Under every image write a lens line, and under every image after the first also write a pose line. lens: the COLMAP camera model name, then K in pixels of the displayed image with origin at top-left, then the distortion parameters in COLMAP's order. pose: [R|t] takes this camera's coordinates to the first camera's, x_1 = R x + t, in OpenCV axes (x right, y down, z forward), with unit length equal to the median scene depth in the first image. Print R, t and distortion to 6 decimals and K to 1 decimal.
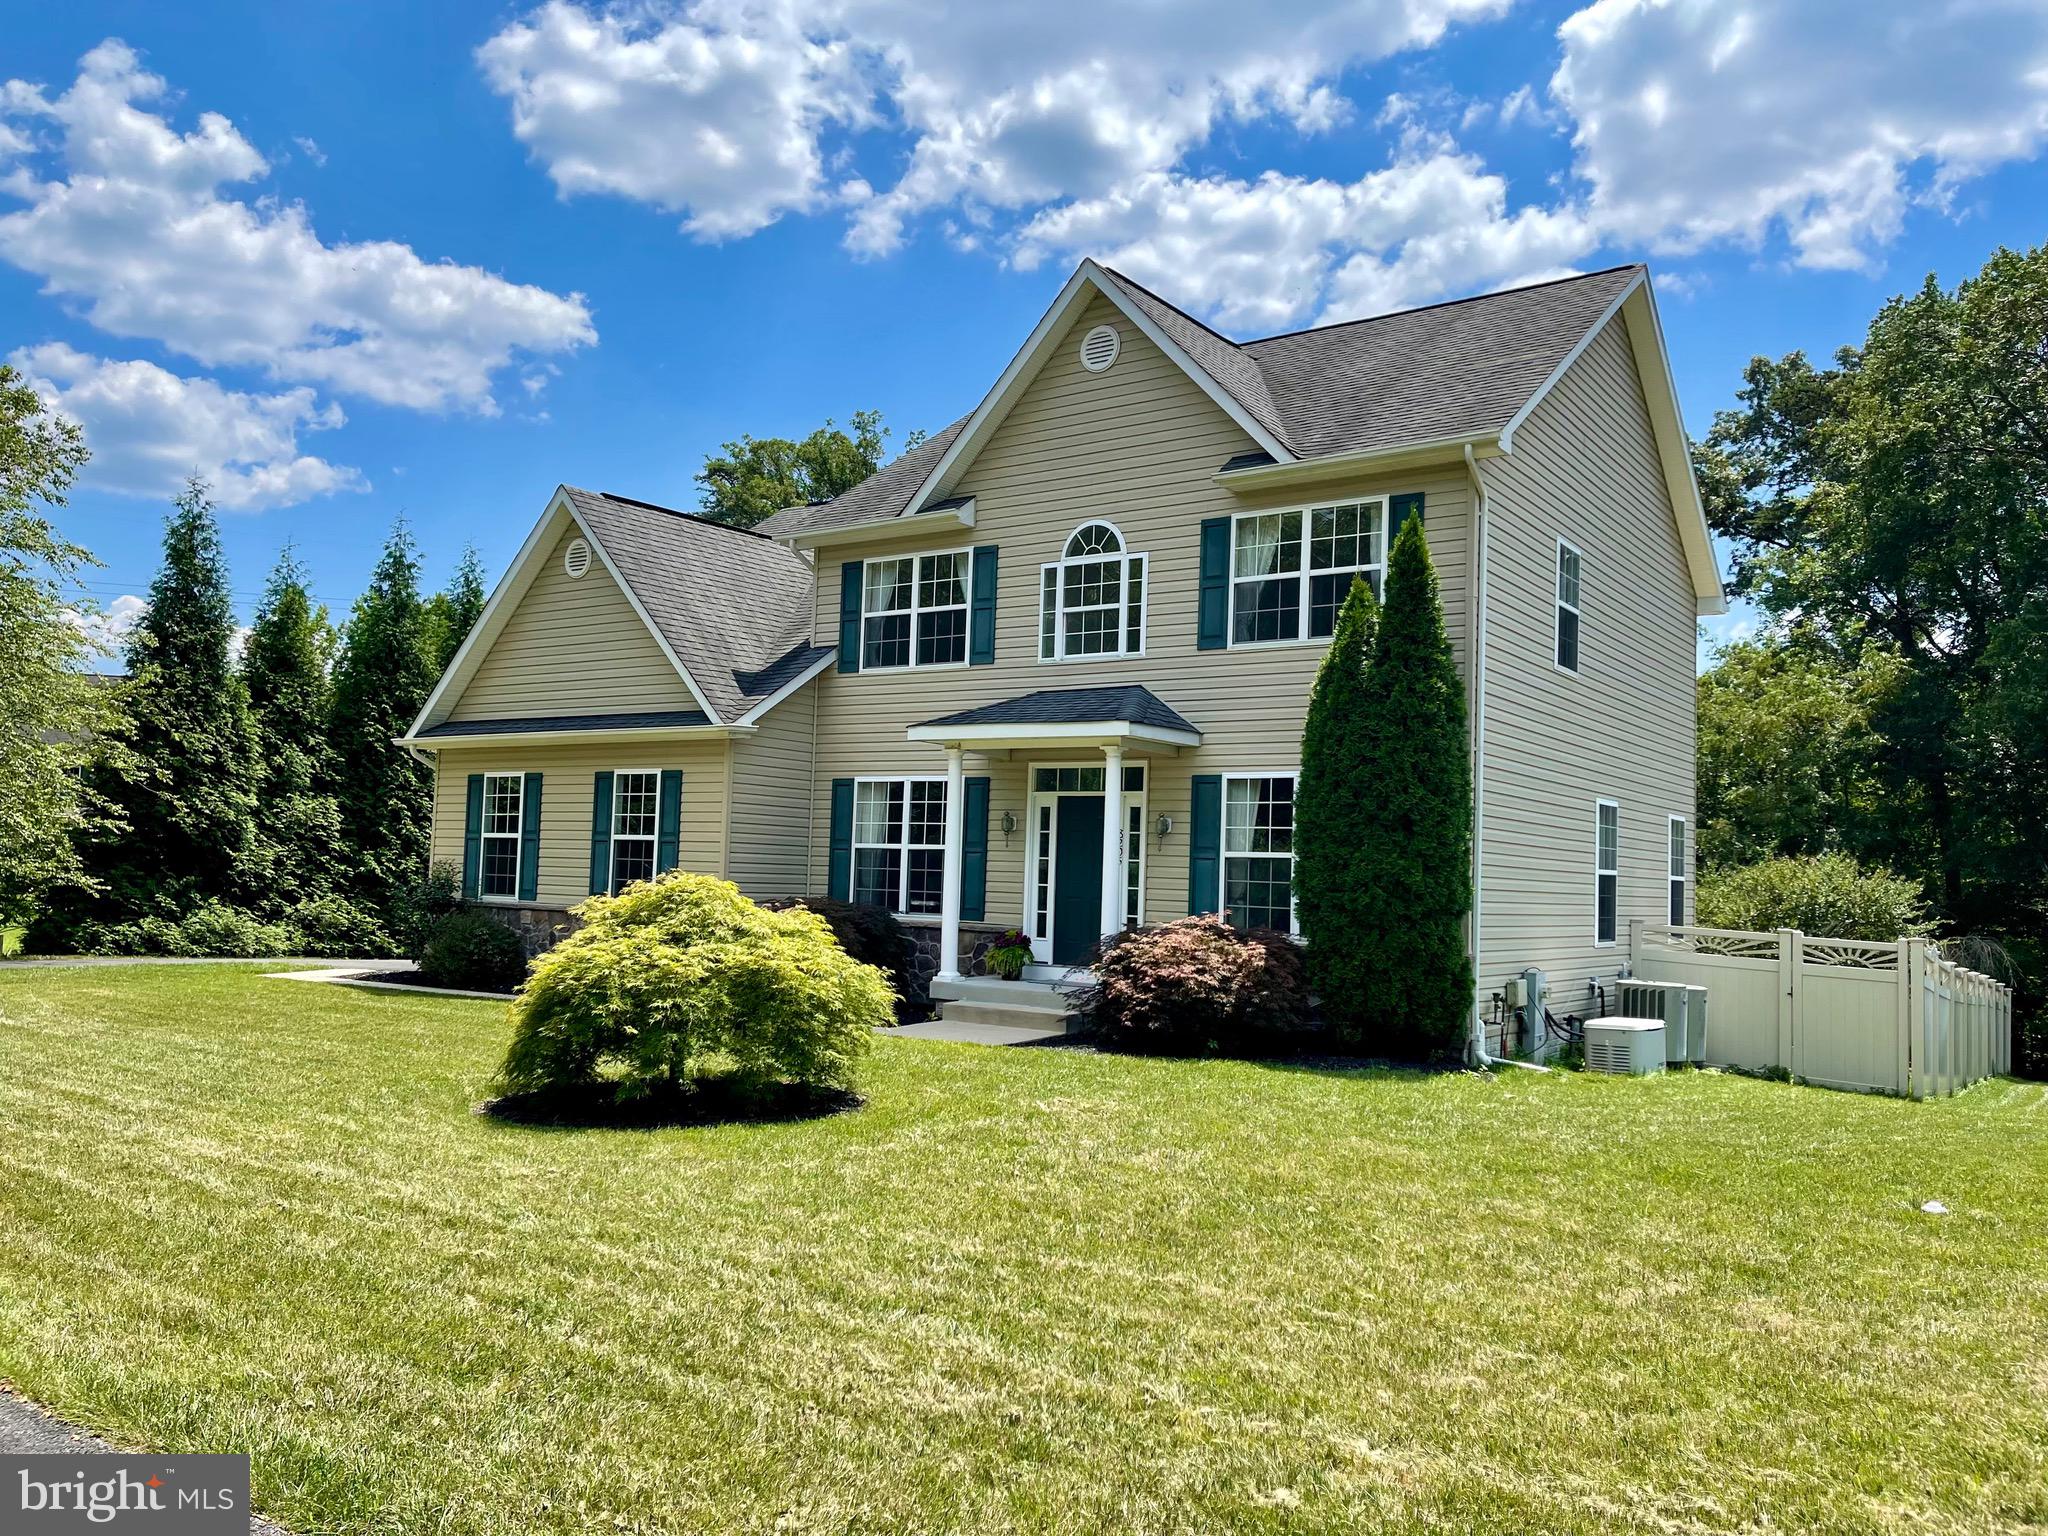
lens RADIAL K [[1543.3, 0, 1024.0], [0, 1543.3, 768.0], [0, 0, 1]] dist [0.085666, -0.119817]
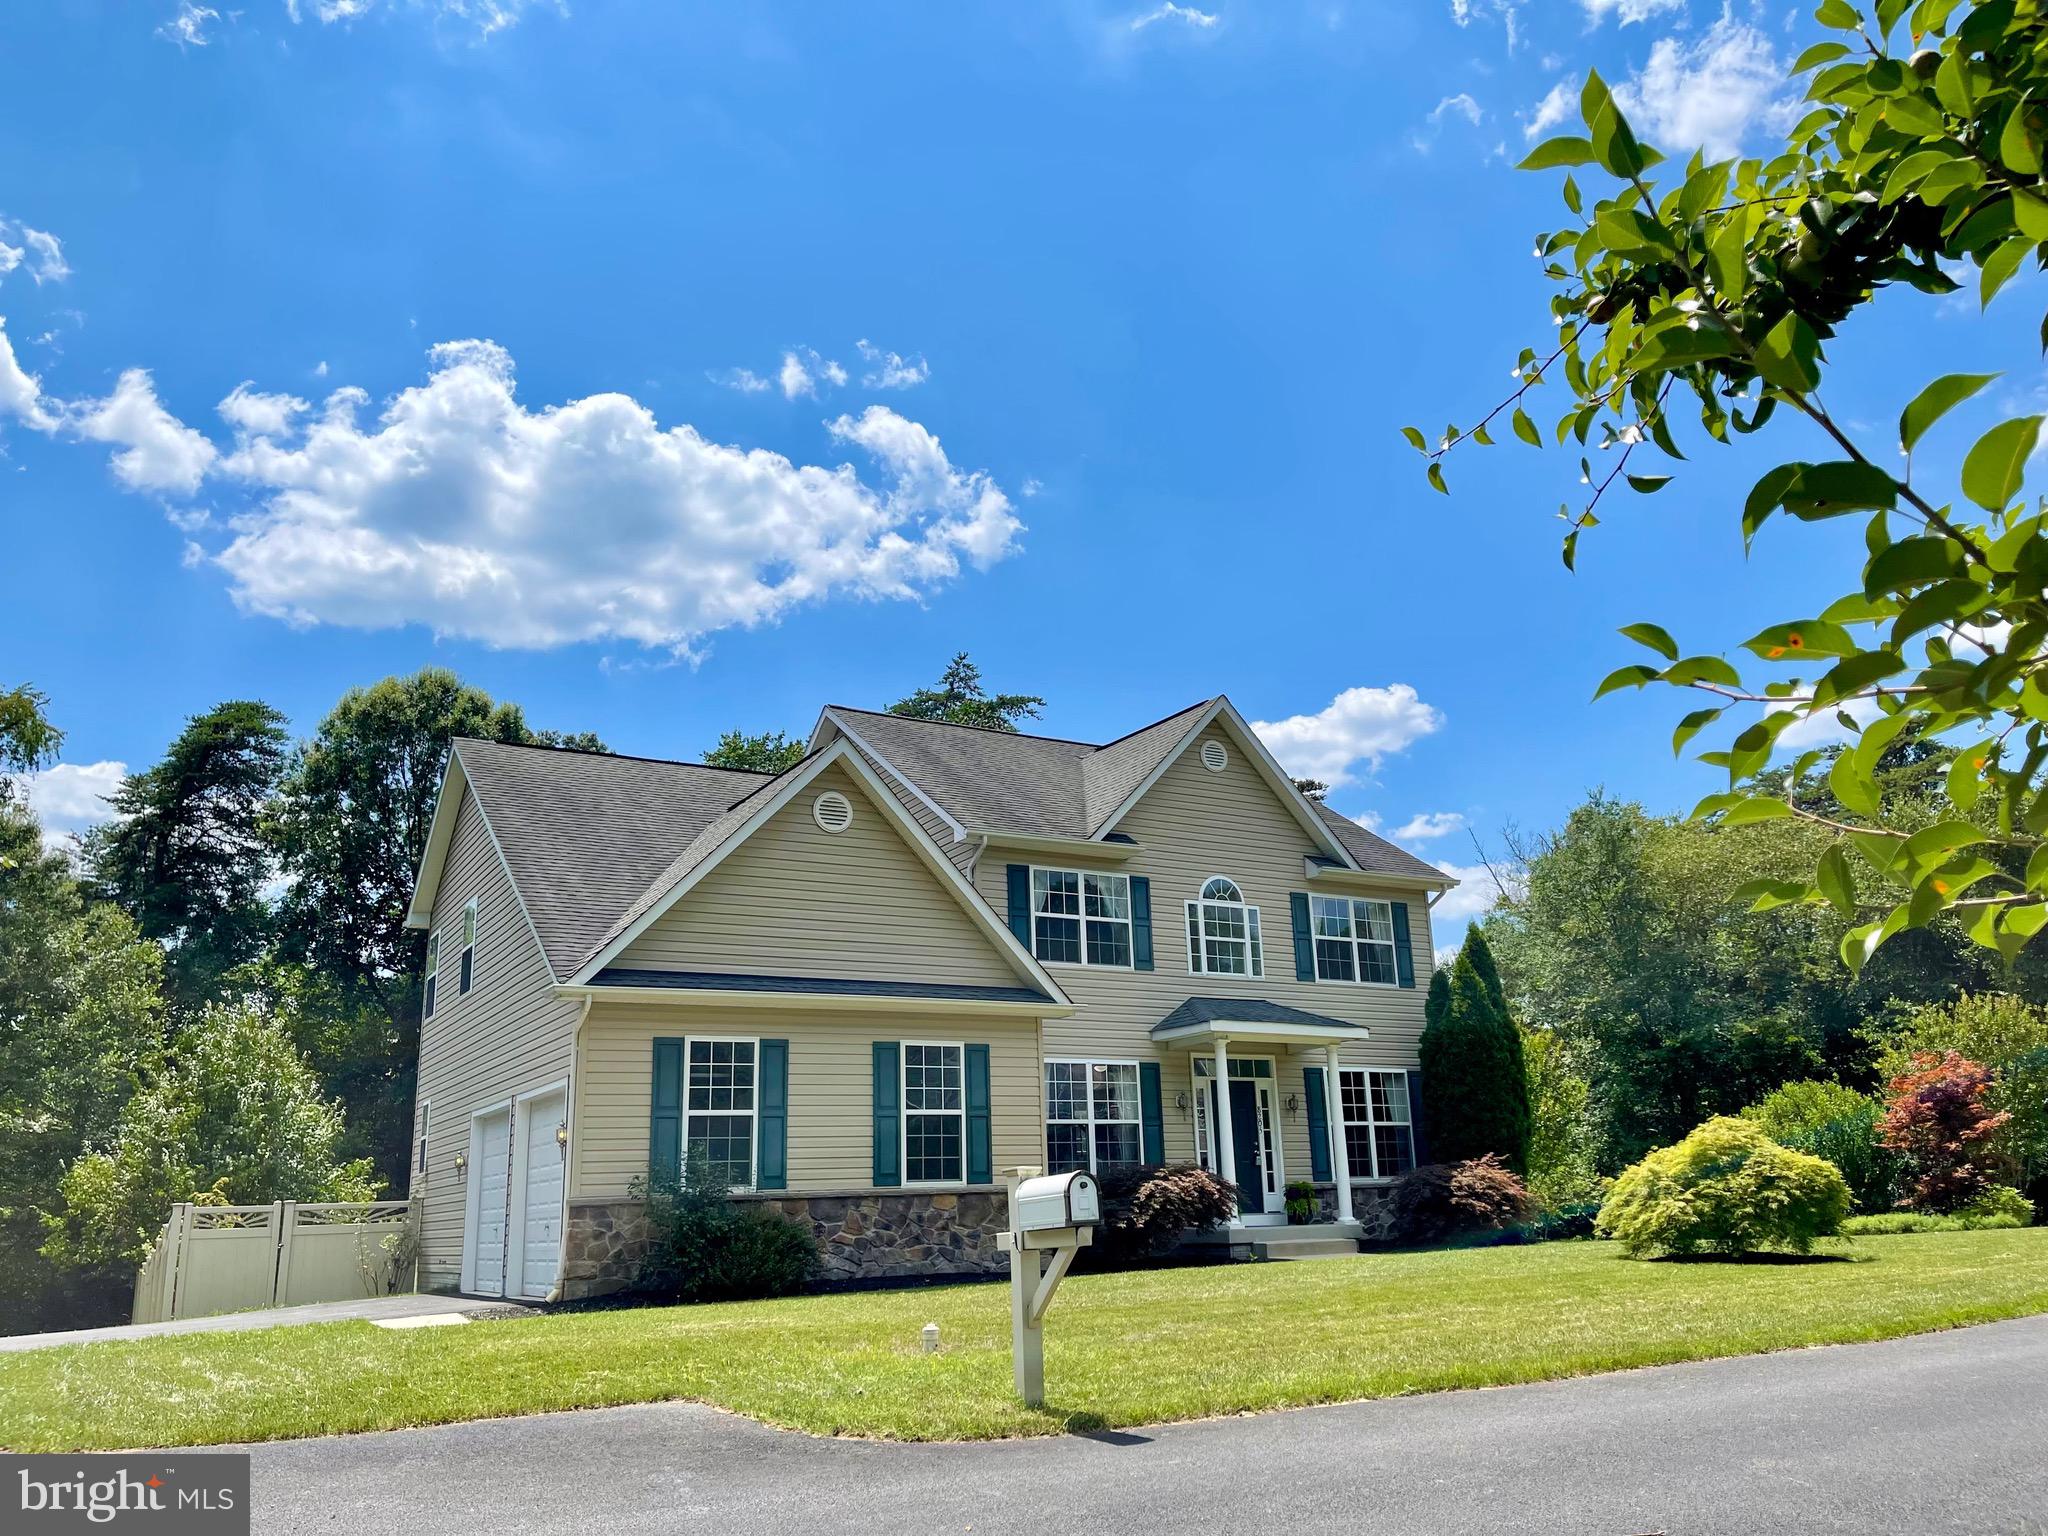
lens RADIAL K [[1543.3, 0, 1024.0], [0, 1543.3, 768.0], [0, 0, 1]] dist [0.085666, -0.119817]
pose [[0.407452, 0.208546, 0.889096, -0.738074], [-0.018271, 0.975243, -0.220380, 0.030721], [-0.913044, 0.073549, 0.401175, 0.349593]]
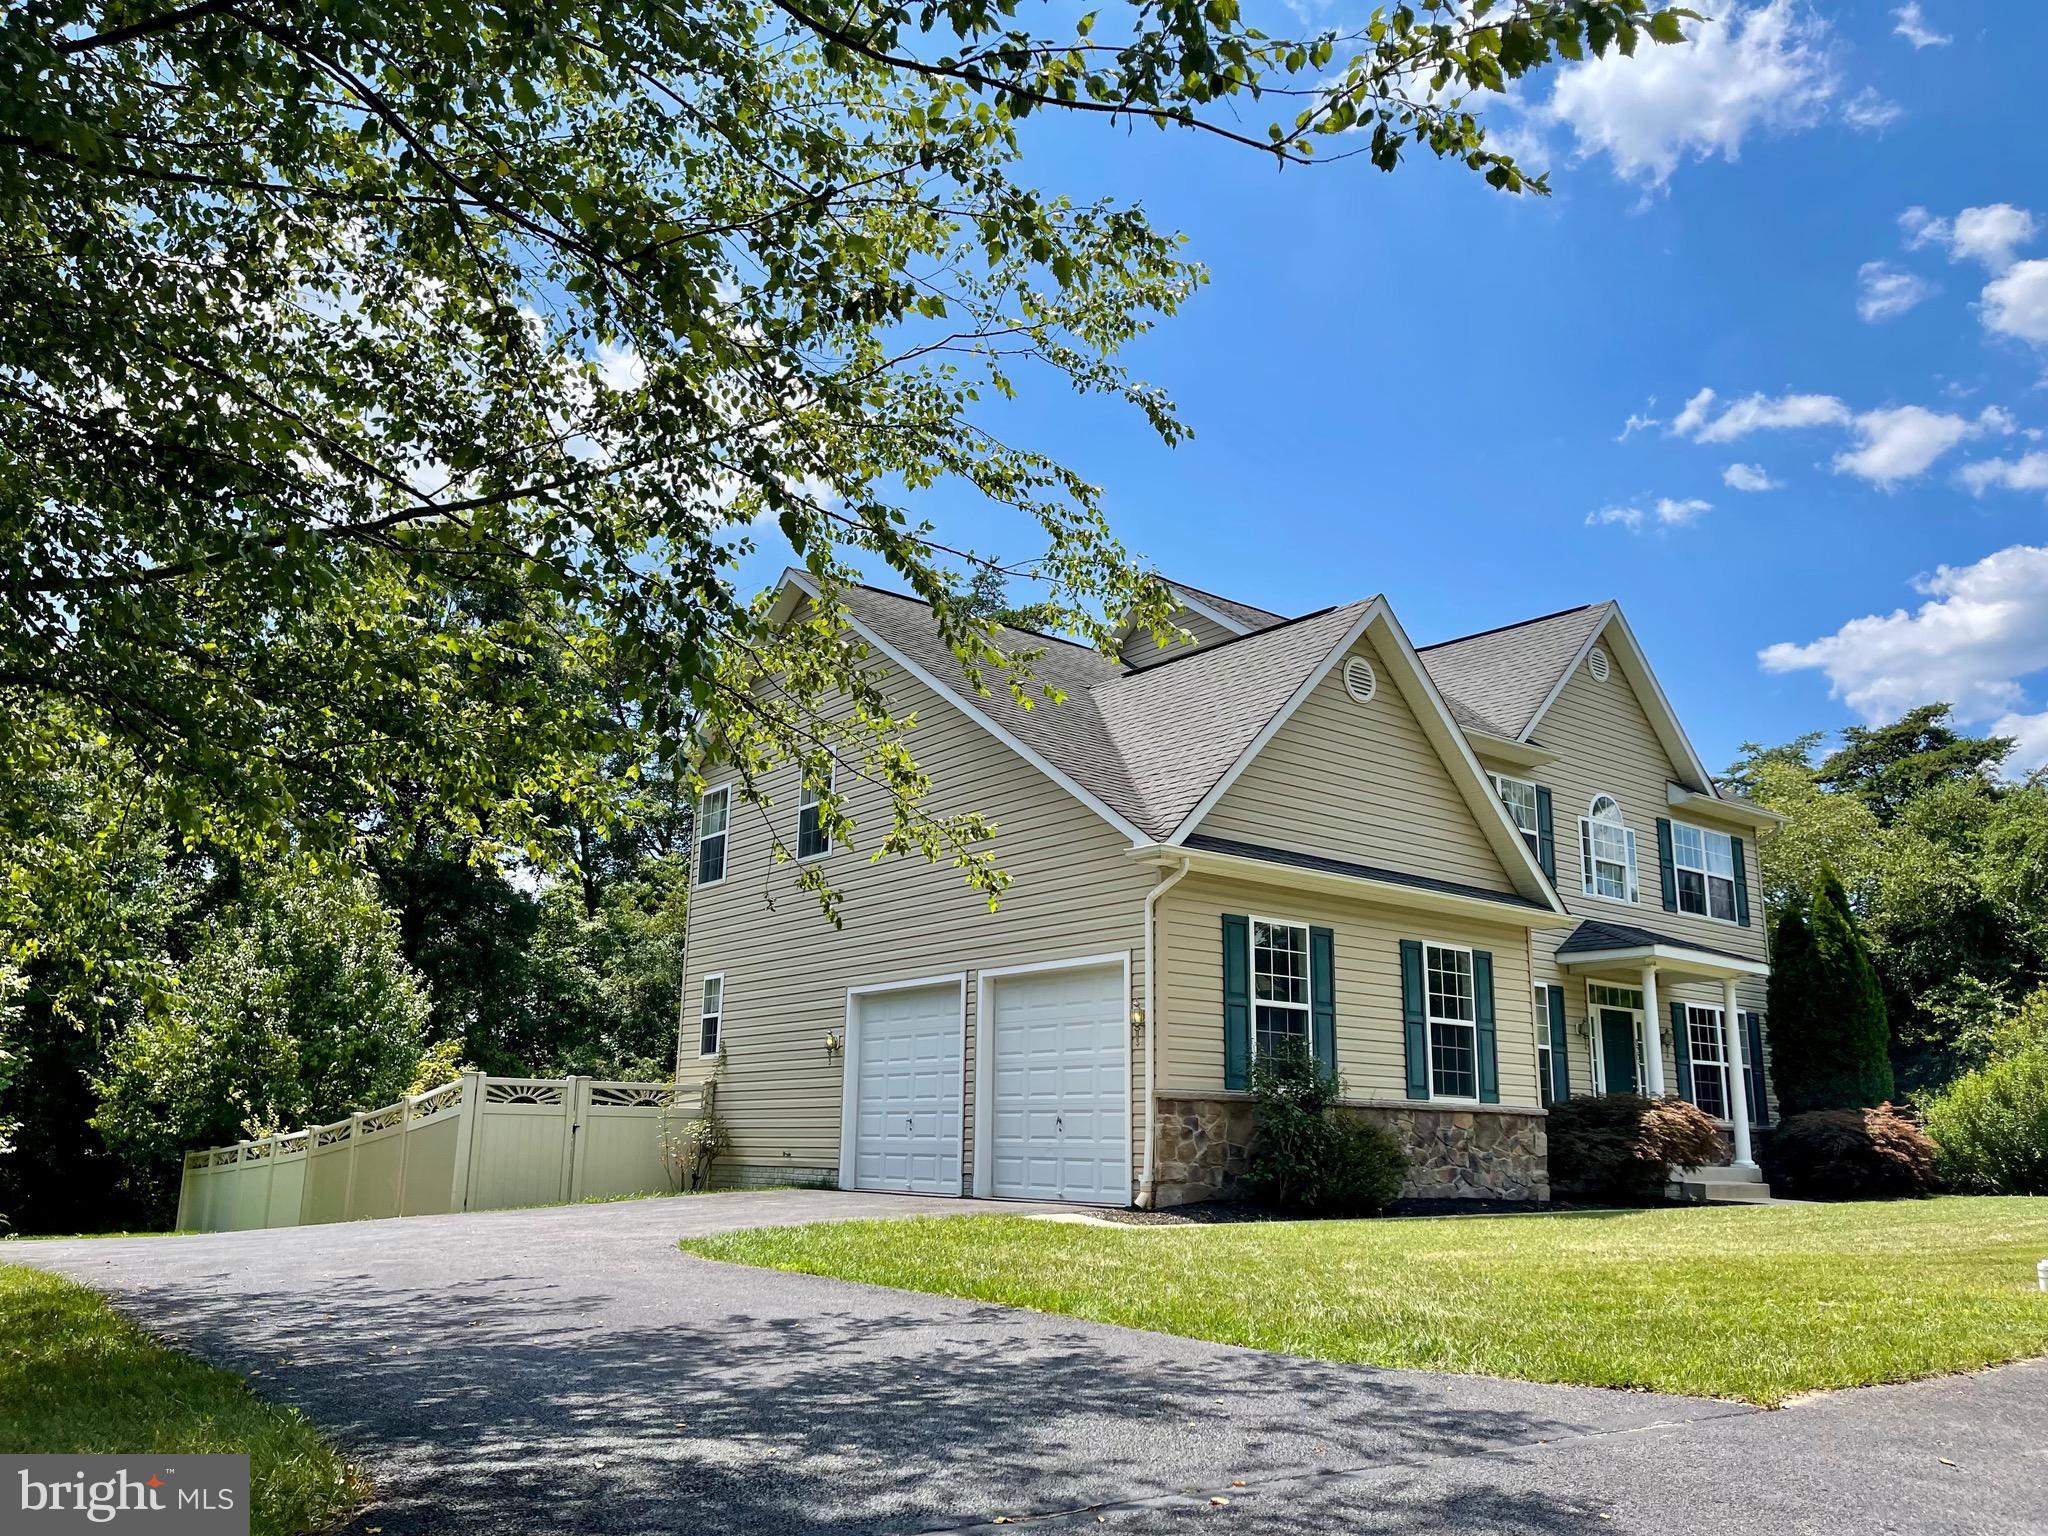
lens RADIAL K [[1543.5, 0, 1024.0], [0, 1543.5, 768.0], [0, 0, 1]] dist [0.036575, 0.002882]
pose [[0.277805, 0.199454, 0.939703, -0.757798], [-0.075166, 0.979722, -0.185726, 0.055112], [-0.957692, -0.019038, 0.287164, 0.635514]]
